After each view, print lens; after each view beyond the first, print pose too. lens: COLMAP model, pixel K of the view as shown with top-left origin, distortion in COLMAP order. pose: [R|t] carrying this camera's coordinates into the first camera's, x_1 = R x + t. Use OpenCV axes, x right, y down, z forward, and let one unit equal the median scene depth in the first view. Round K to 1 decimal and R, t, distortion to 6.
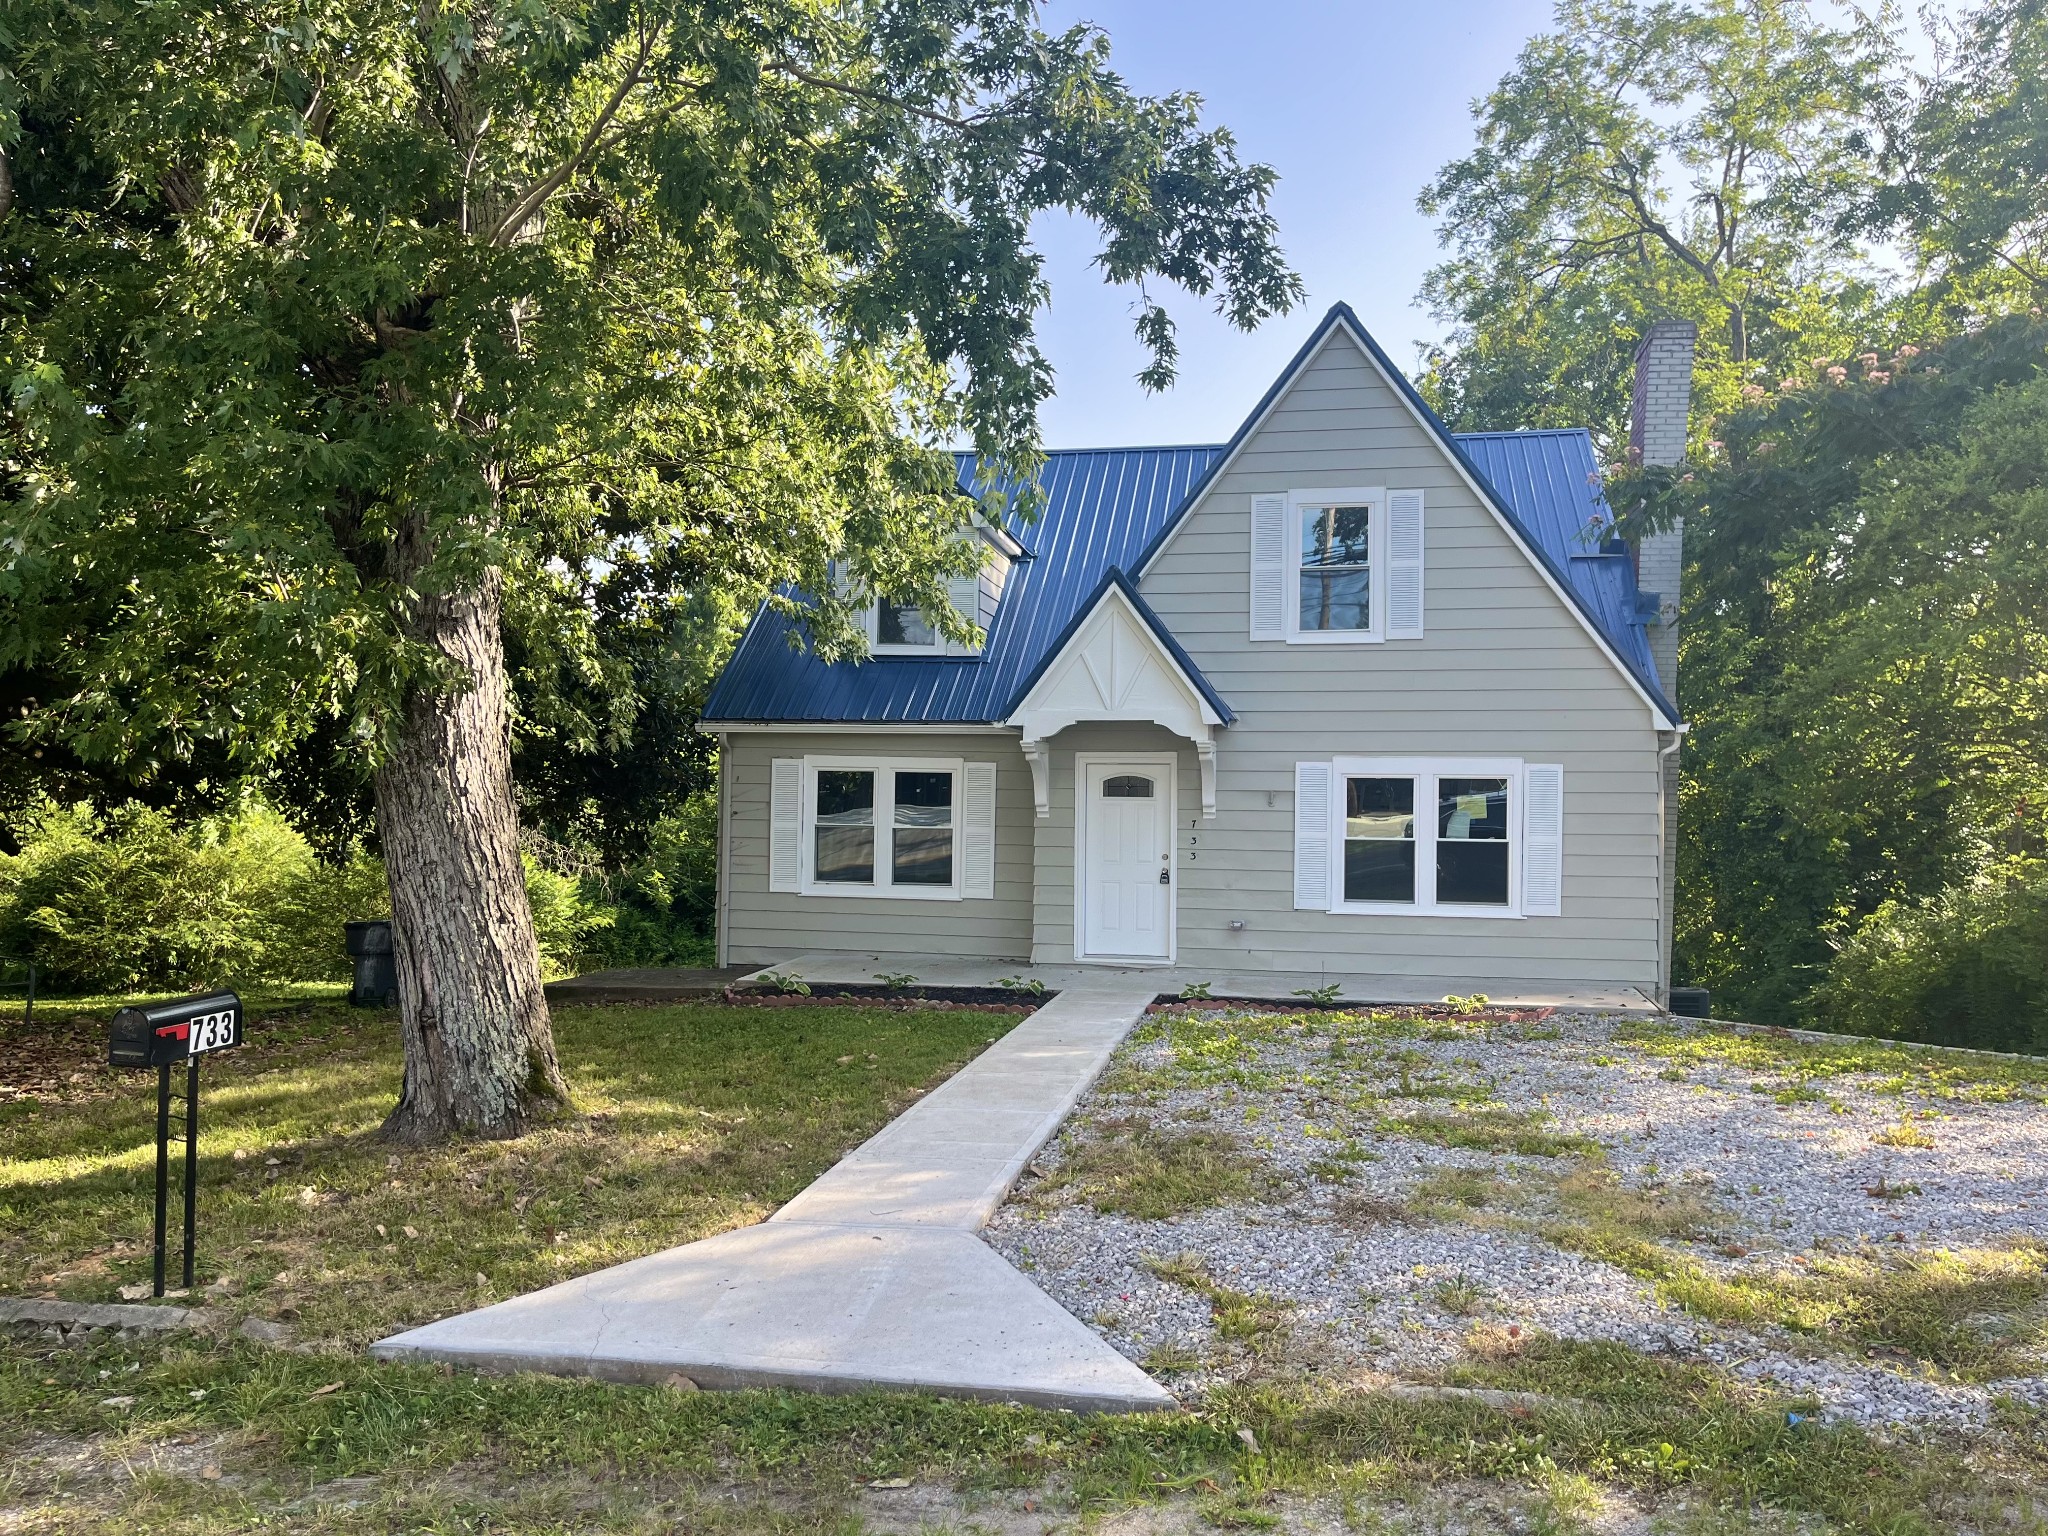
lens RADIAL K [[1518.4, 0, 1016.0], [0, 1518.4, 771.3], [0, 0, 1]] dist [0.063030, -0.014204]
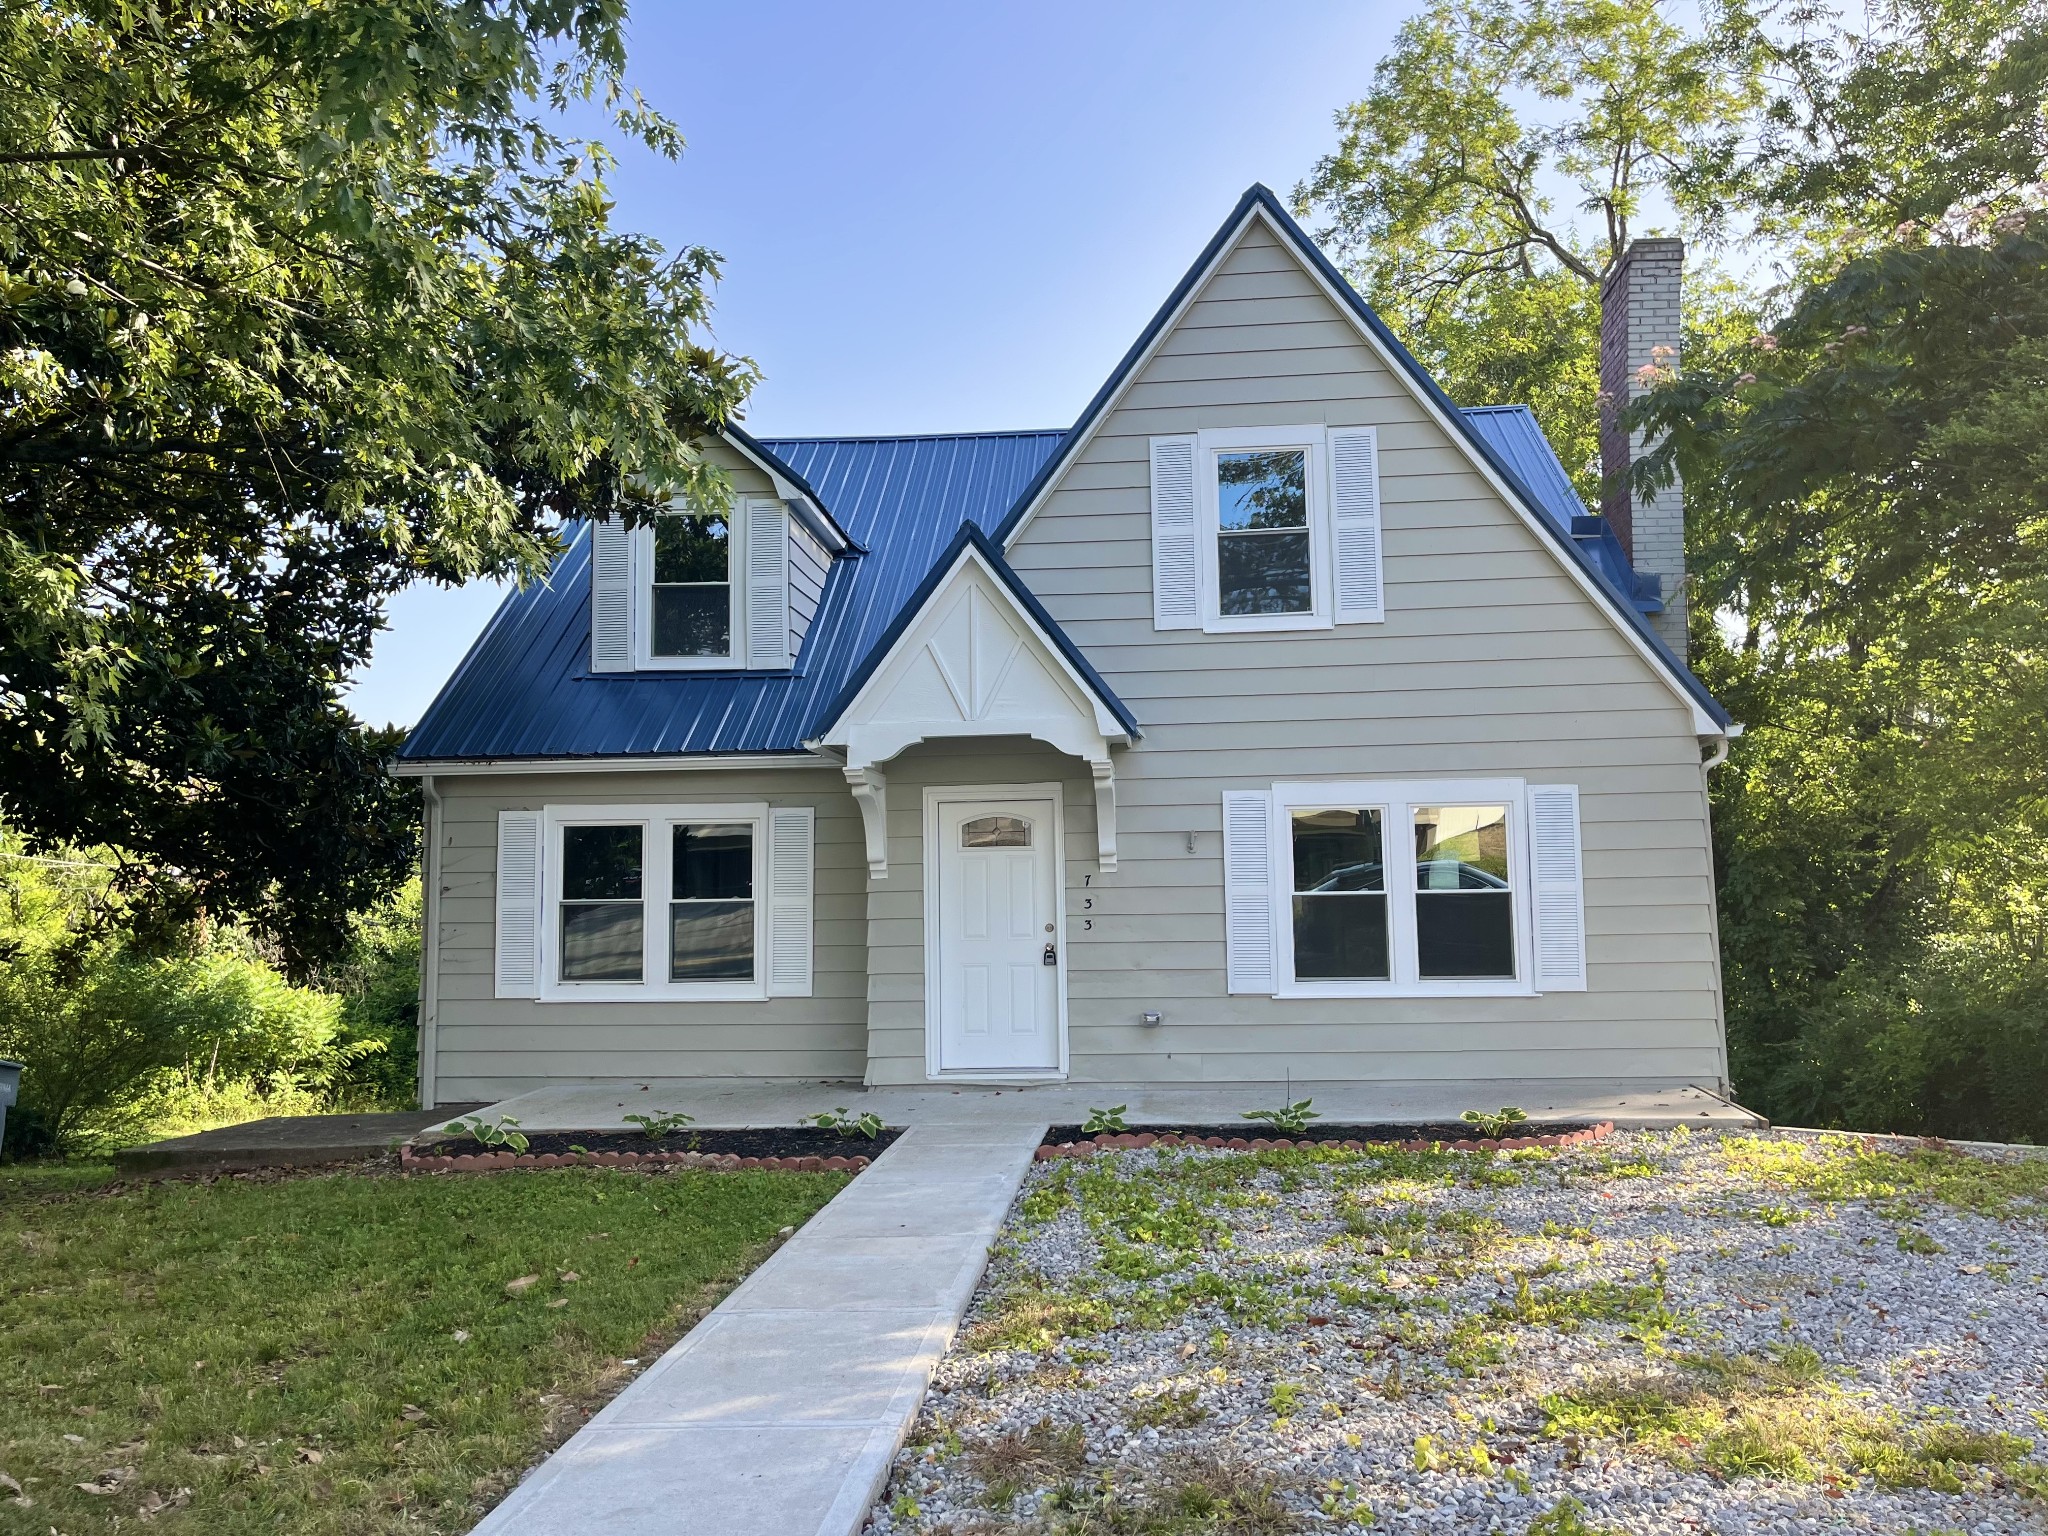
lens RADIAL K [[1518.4, 0, 1029.4], [0, 1518.4, 766.8], [0, 0, 1]] dist [0.063030, -0.014204]
pose [[0.994004, -0.019406, 0.107607, 0.012673], [0.026651, 0.997444, -0.066303, 0.027968], [-0.106045, 0.068773, 0.991980, 0.281360]]
